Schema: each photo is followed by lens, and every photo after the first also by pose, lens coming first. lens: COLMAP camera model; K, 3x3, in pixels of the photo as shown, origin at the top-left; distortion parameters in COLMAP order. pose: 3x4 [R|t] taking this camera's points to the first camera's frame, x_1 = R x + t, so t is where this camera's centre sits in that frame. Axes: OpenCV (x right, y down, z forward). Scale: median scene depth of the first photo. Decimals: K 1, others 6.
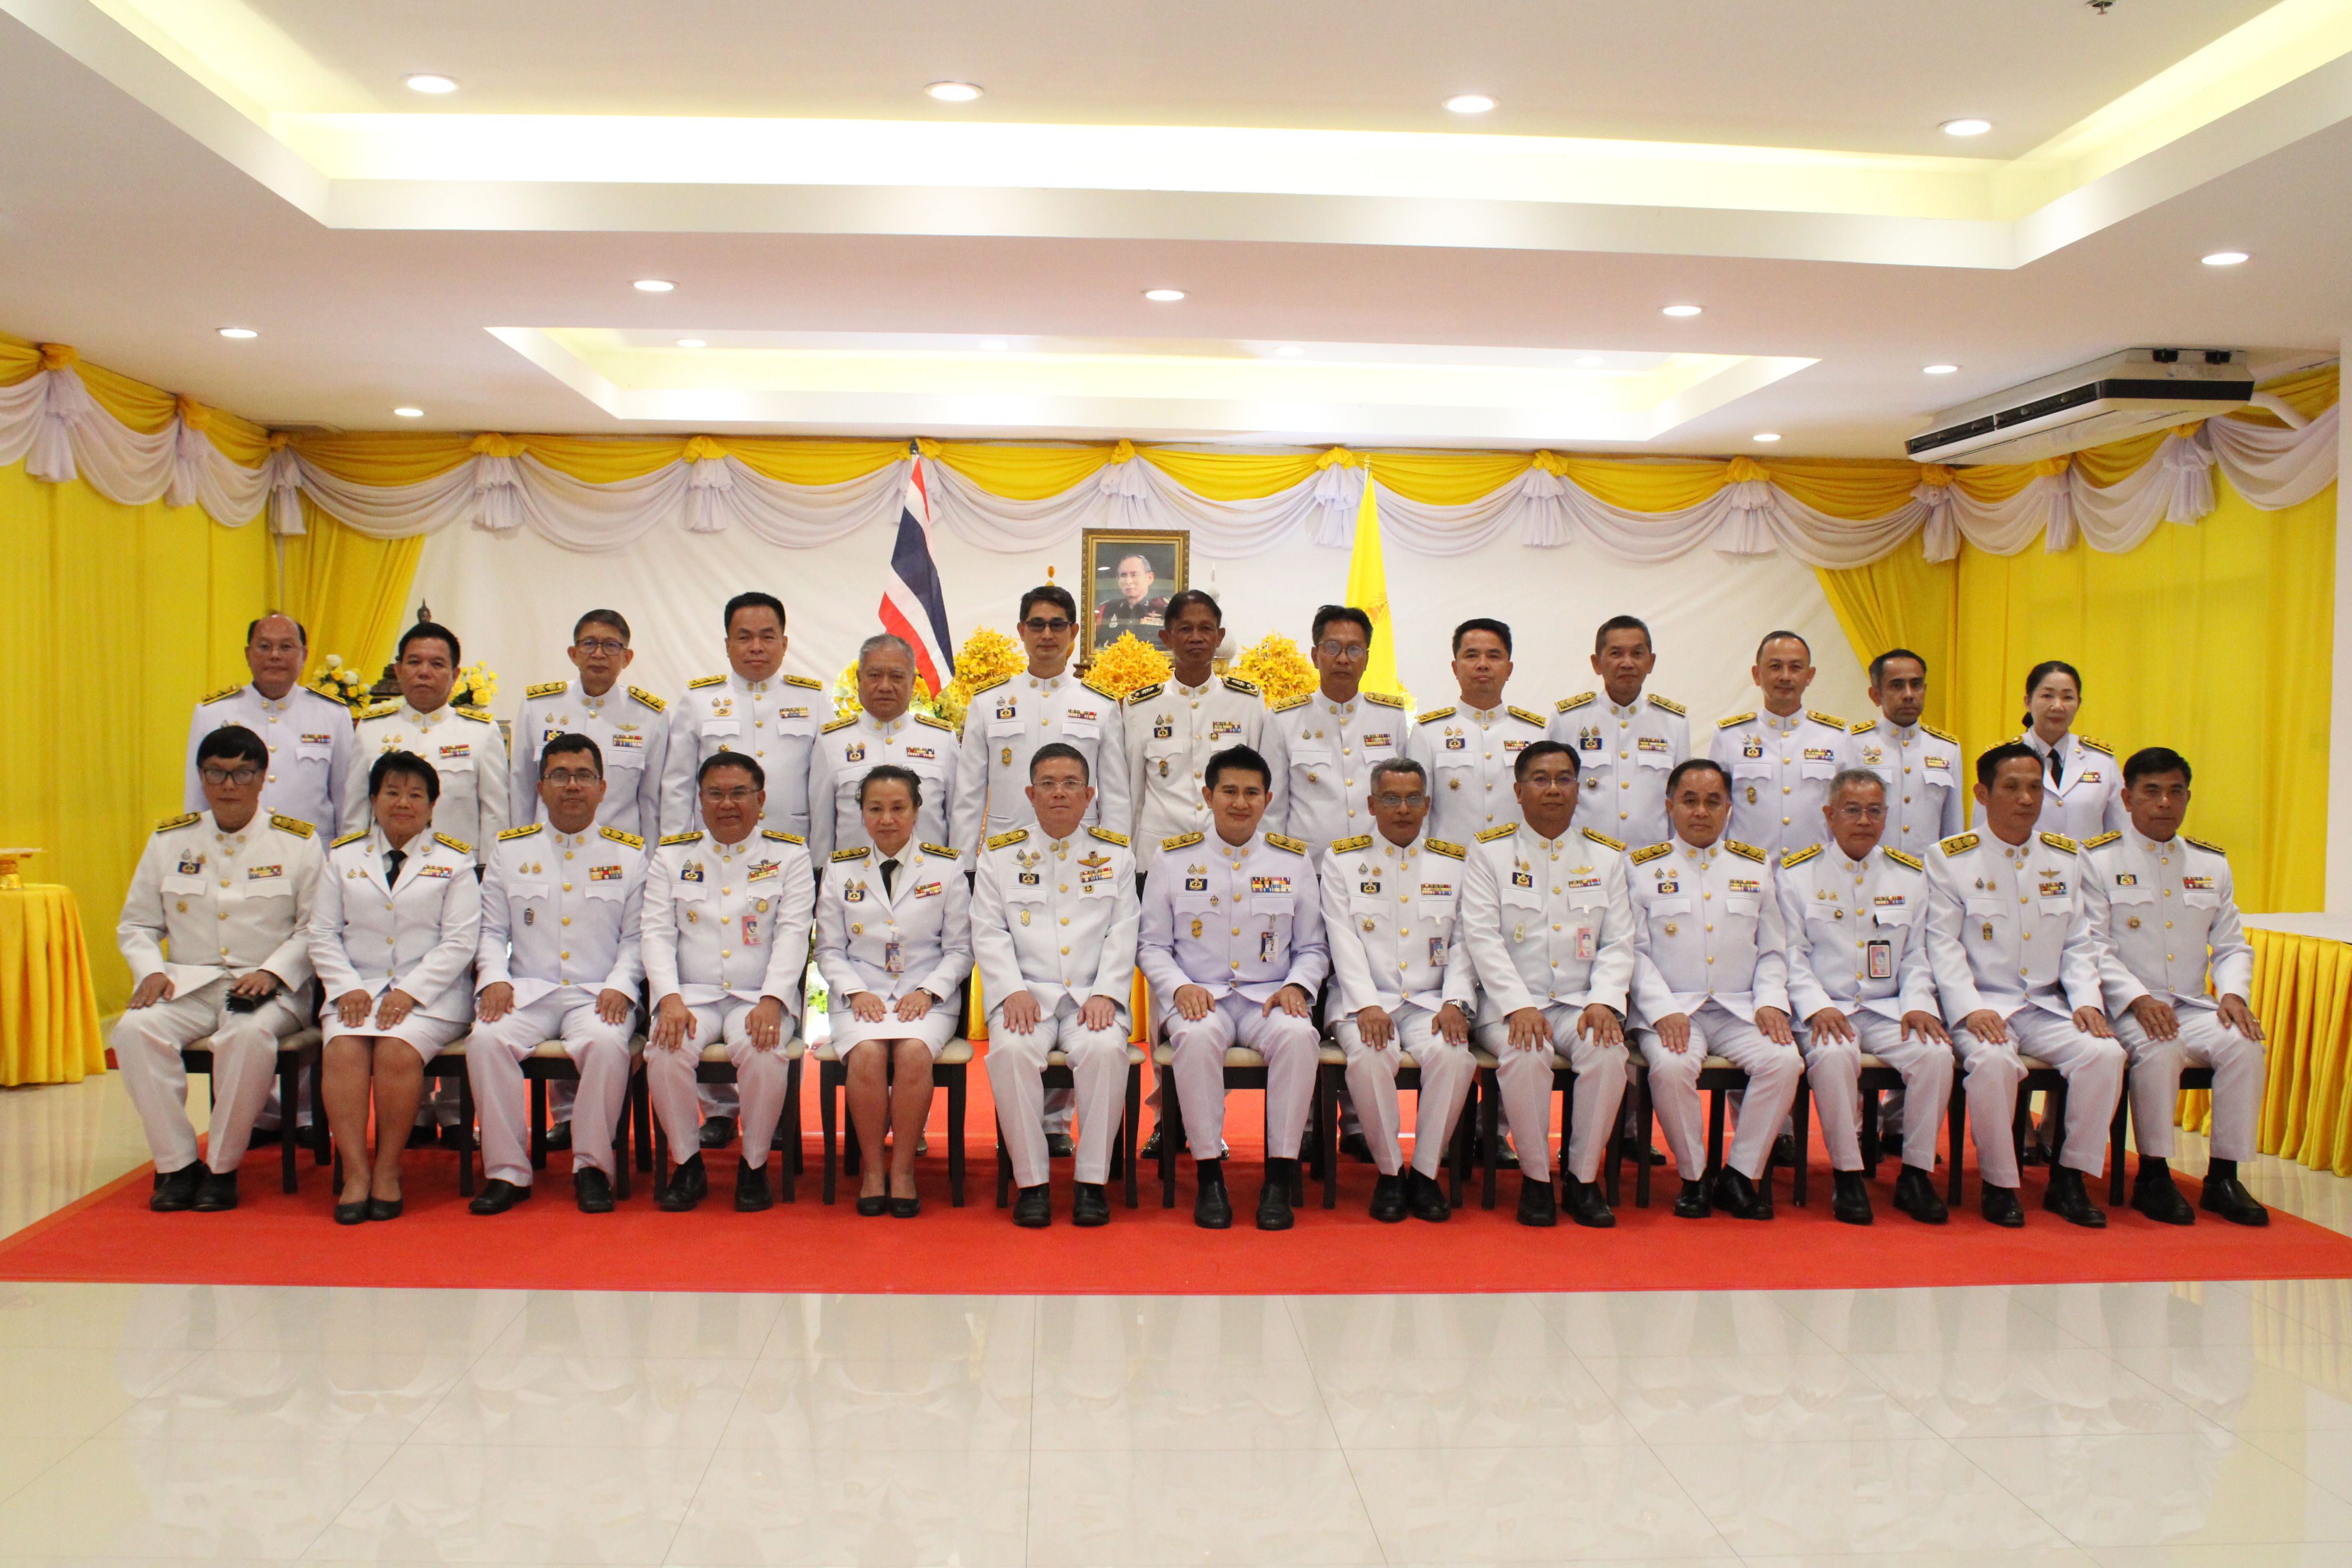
lens RADIAL K [[2243.9, 0, 1166.1], [0, 2243.9, 782.9], [0, 0, 1]] dist [-0.081740, 0.000000]
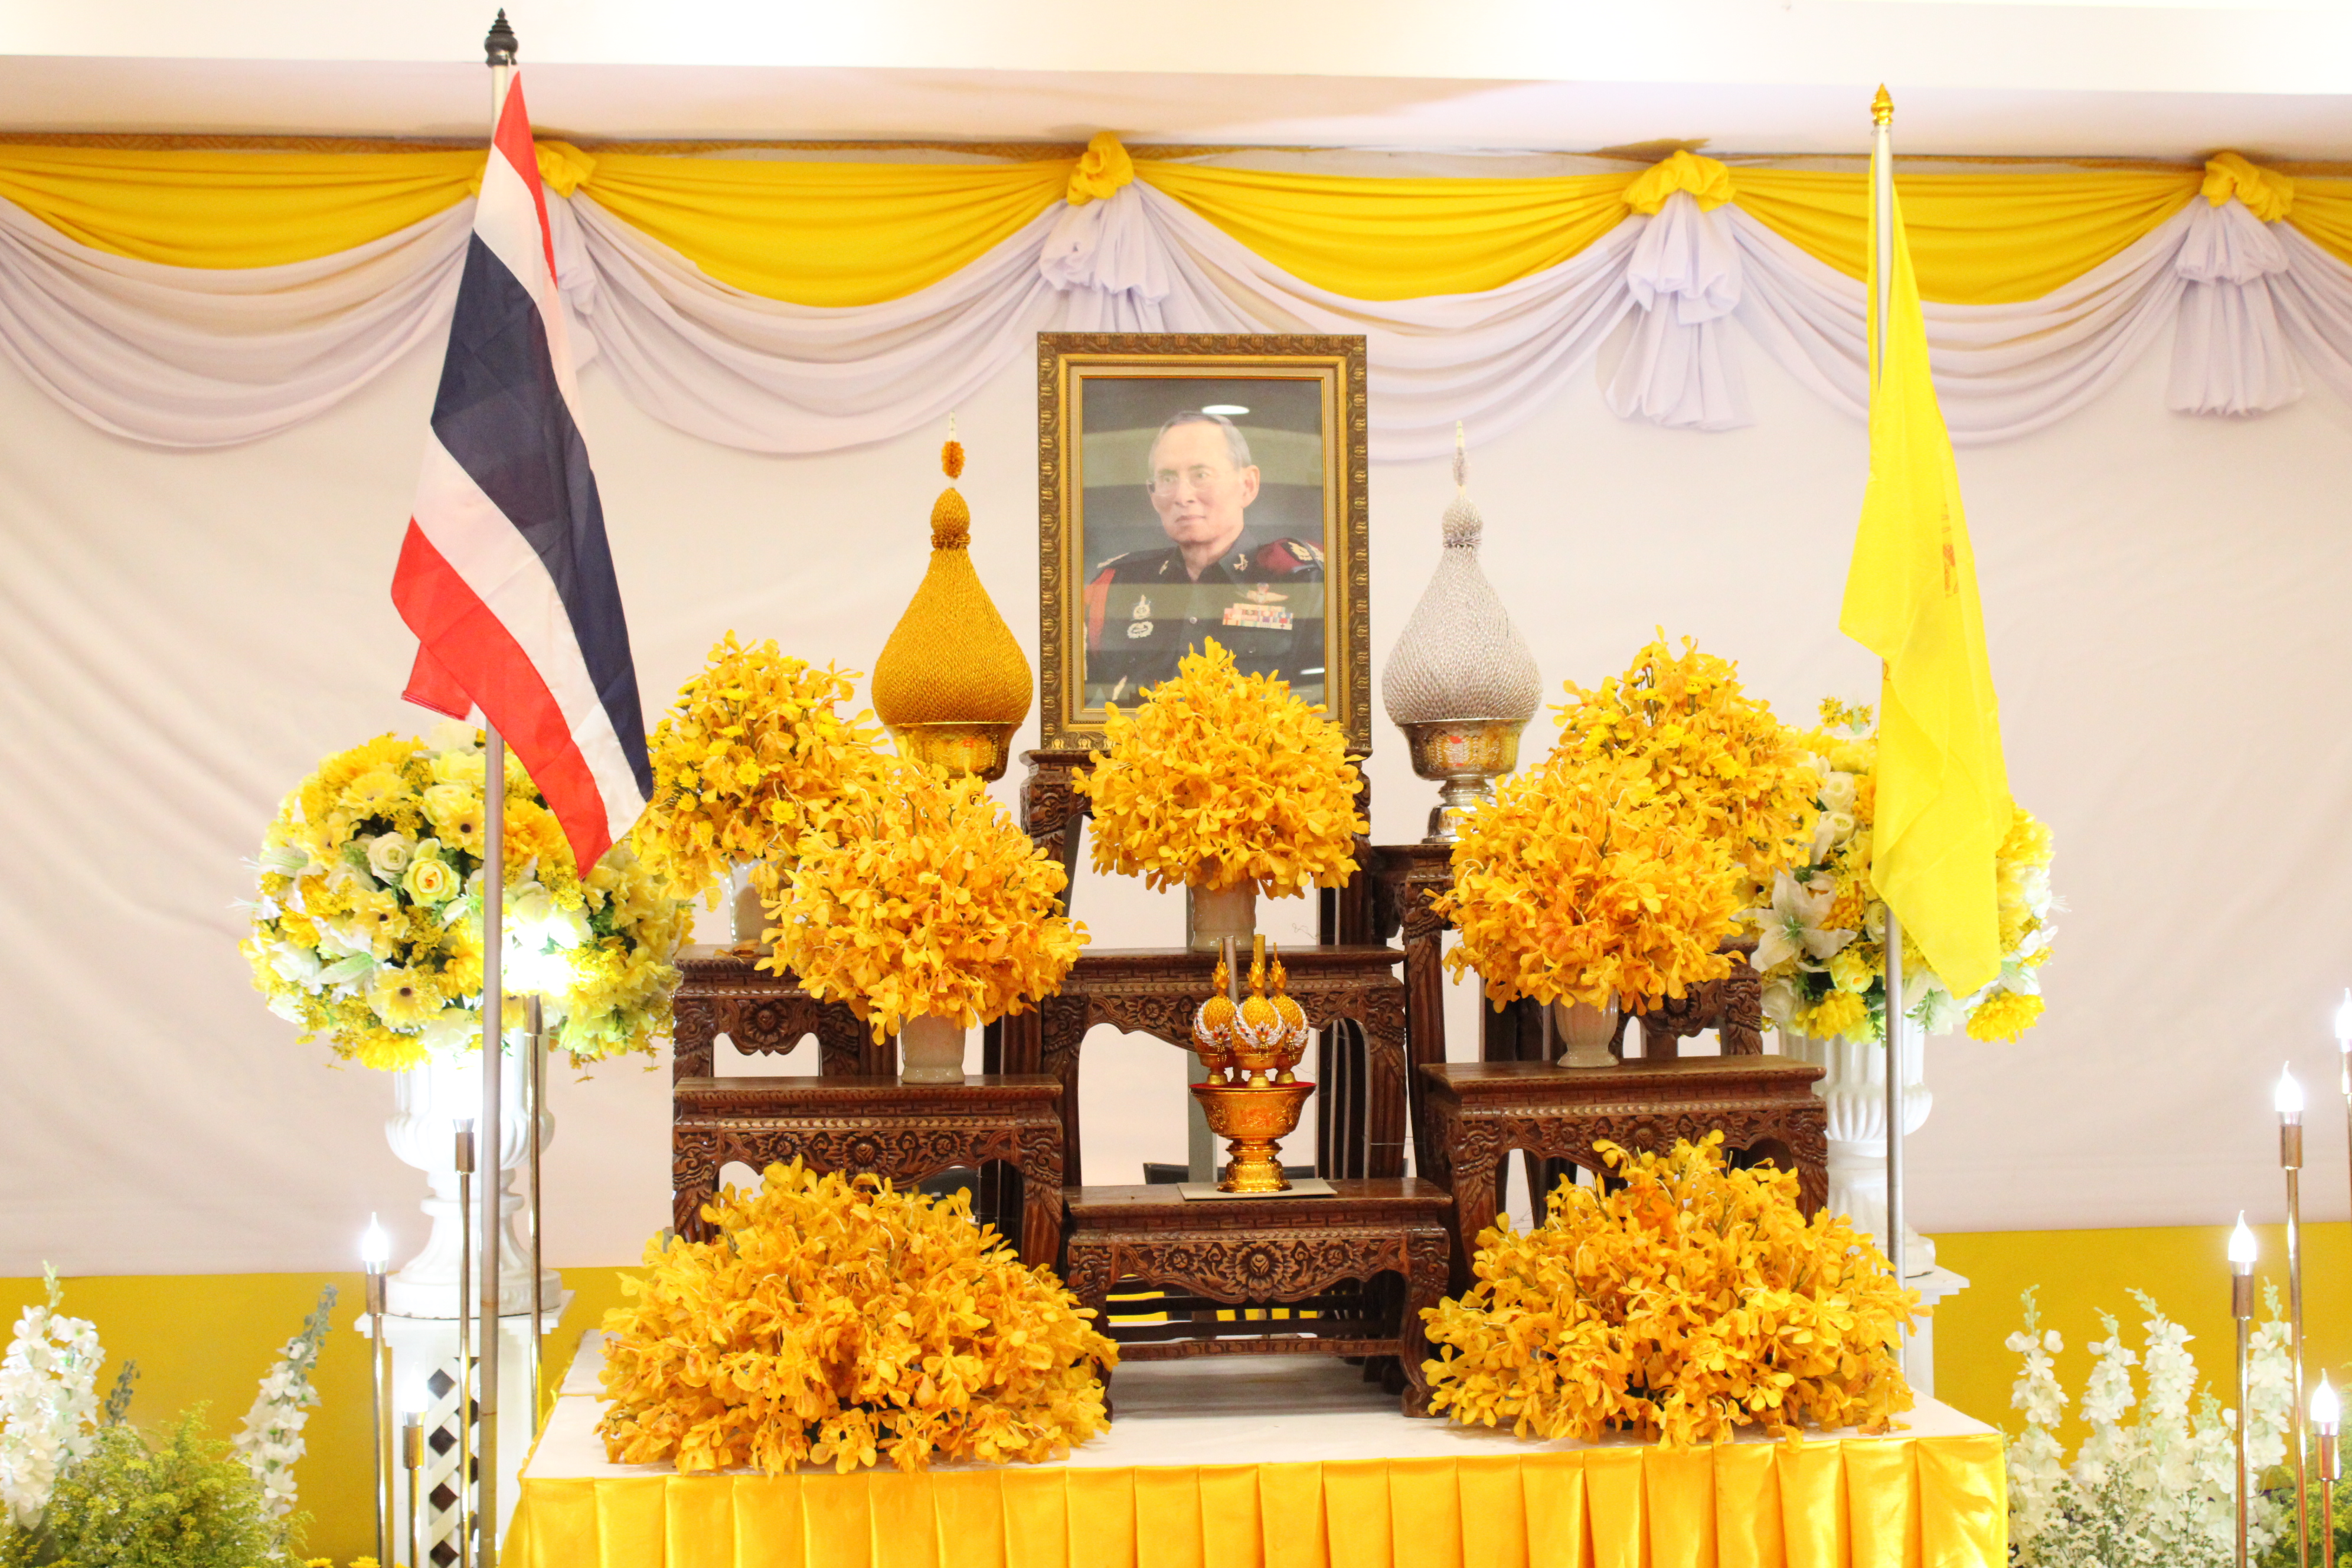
lens RADIAL K [[3439.5, 0, 1184.0], [0, 3439.5, 774.5], [0, 0, 1]] dist [0.002646, 0.000000]
pose [[0.997253, -0.023819, 0.070143, -0.047664], [0.027613, 0.998179, -0.053630, -0.020538], [-0.068737, 0.055419, 0.996094, 0.457690]]
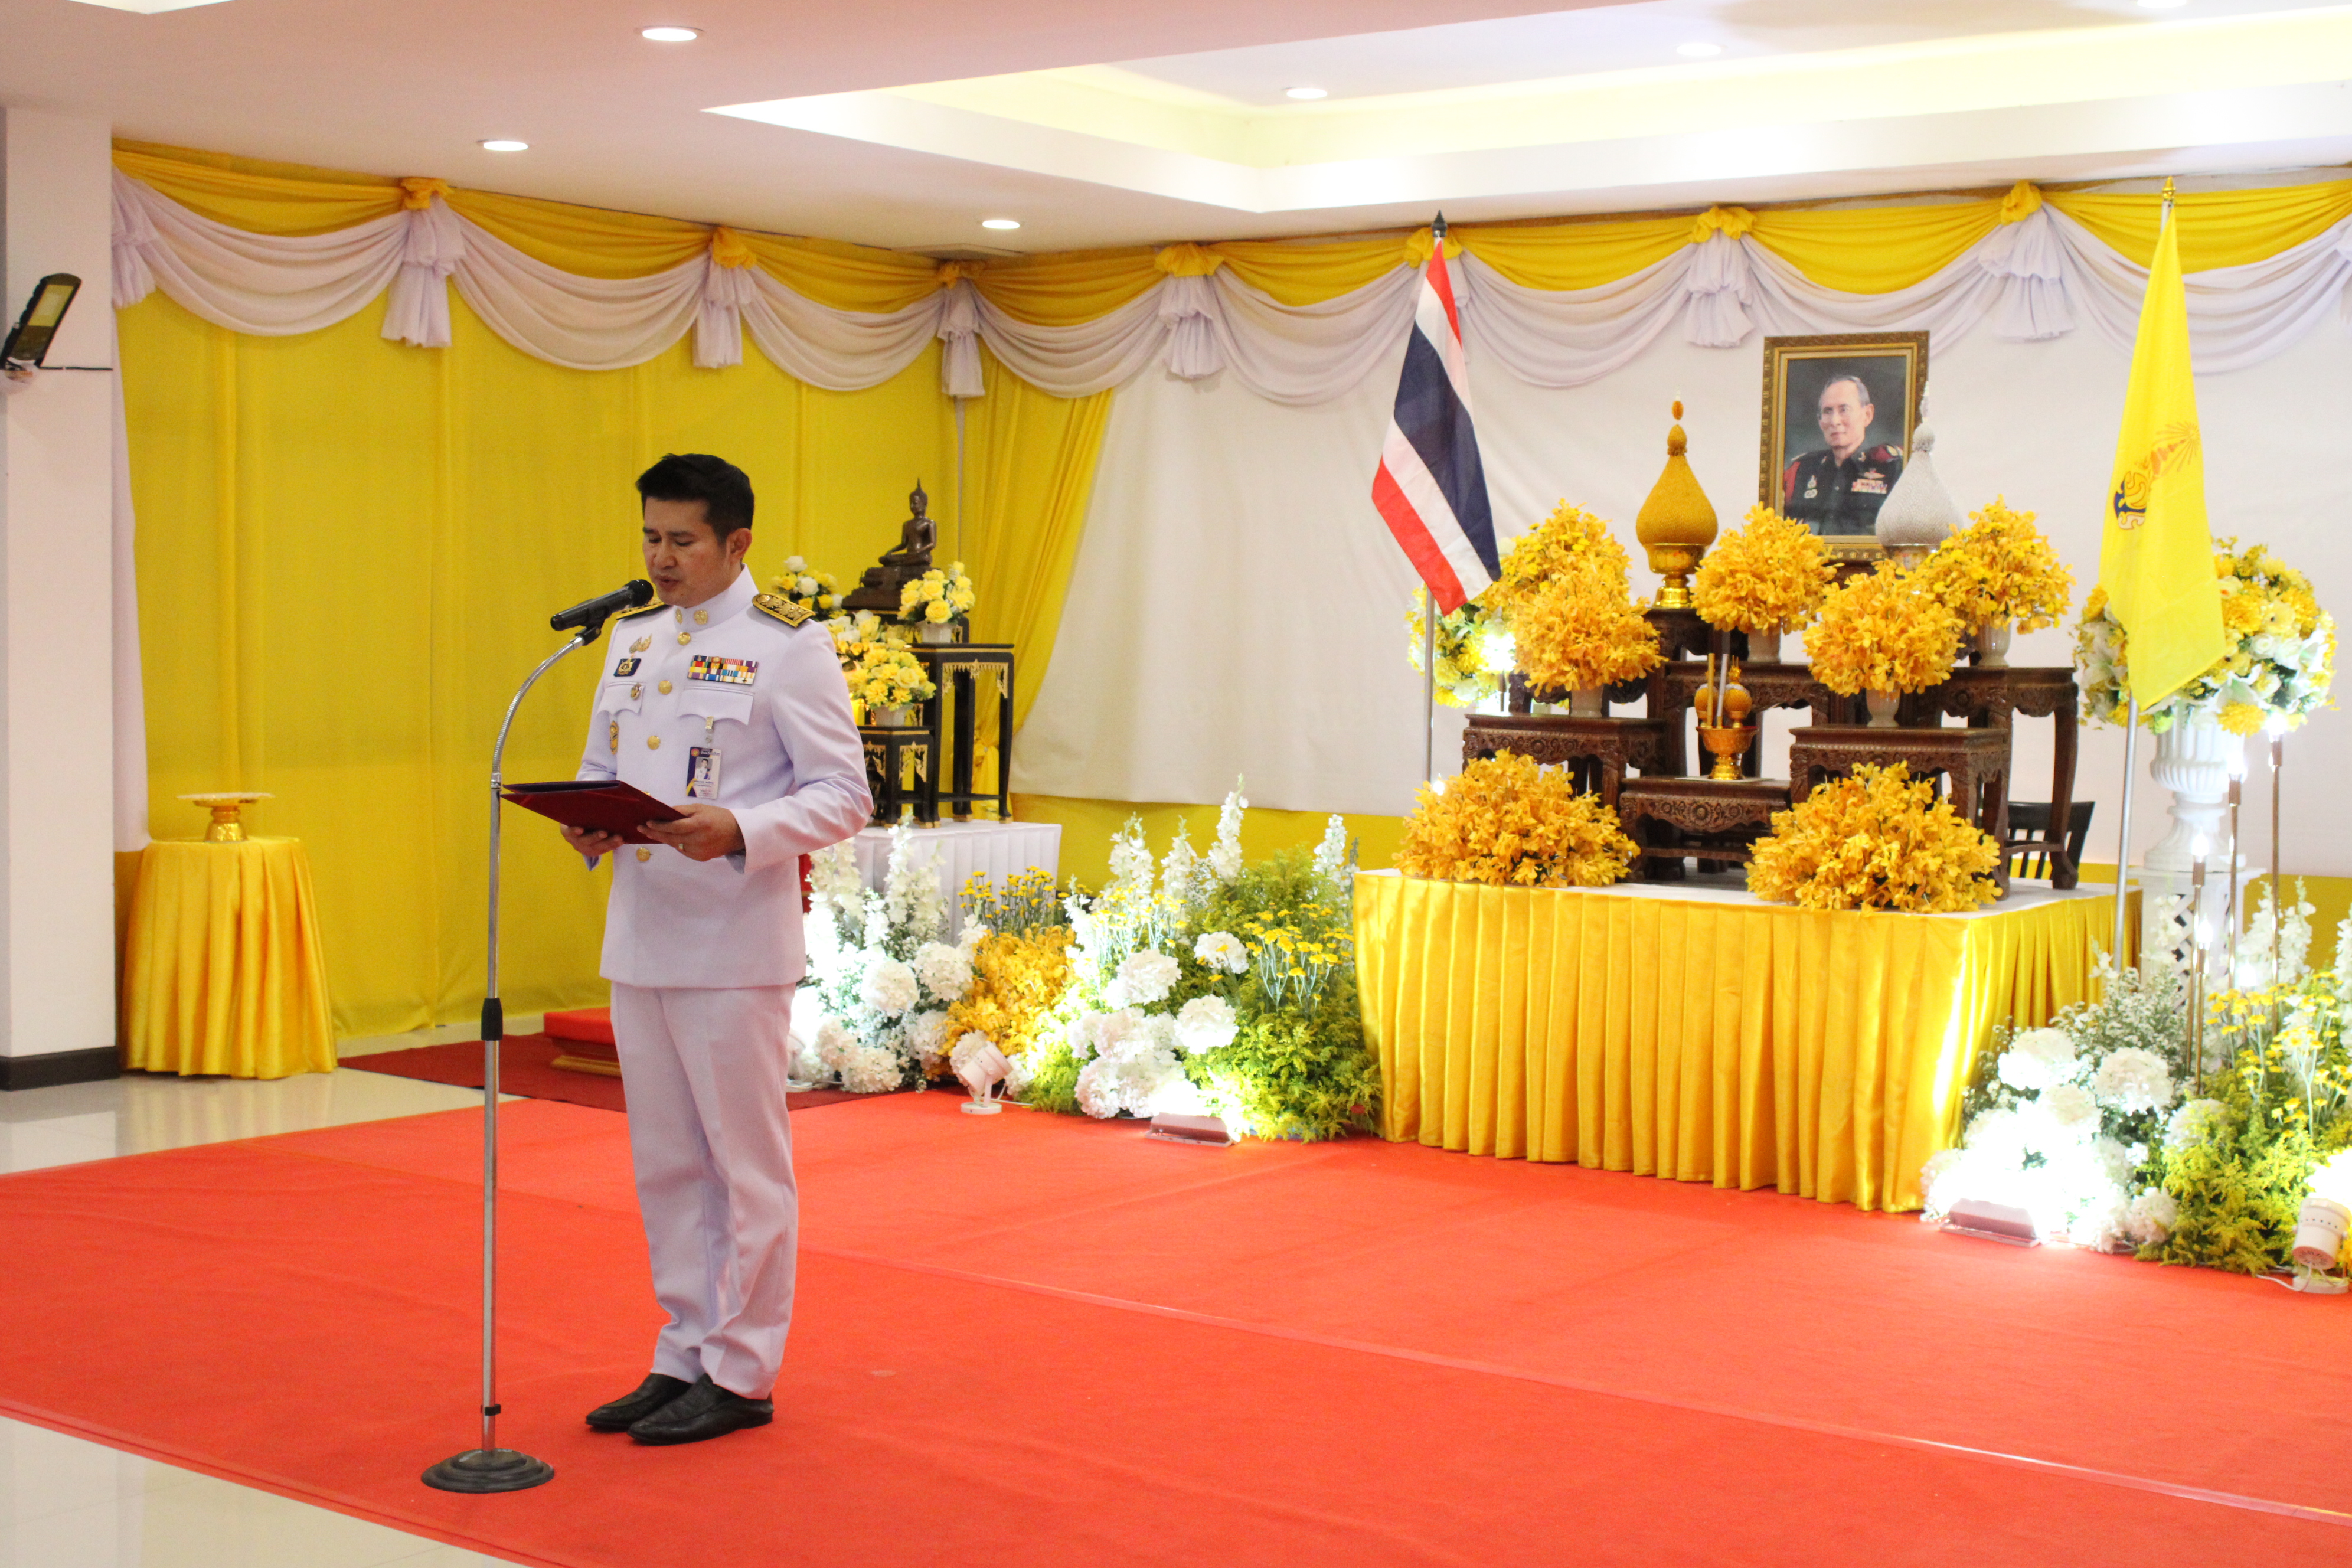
lens RADIAL K [[3245.5, 0, 1178.5], [0, 3245.5, 792.7], [0, 0, 1]] dist [-0.038417, 0.000000]
pose [[0.769846, 0.034449, -0.637299, 0.368257], [-0.024658, 0.999402, 0.024236, -0.005962], [0.637753, -0.002943, 0.770236, 0.194475]]
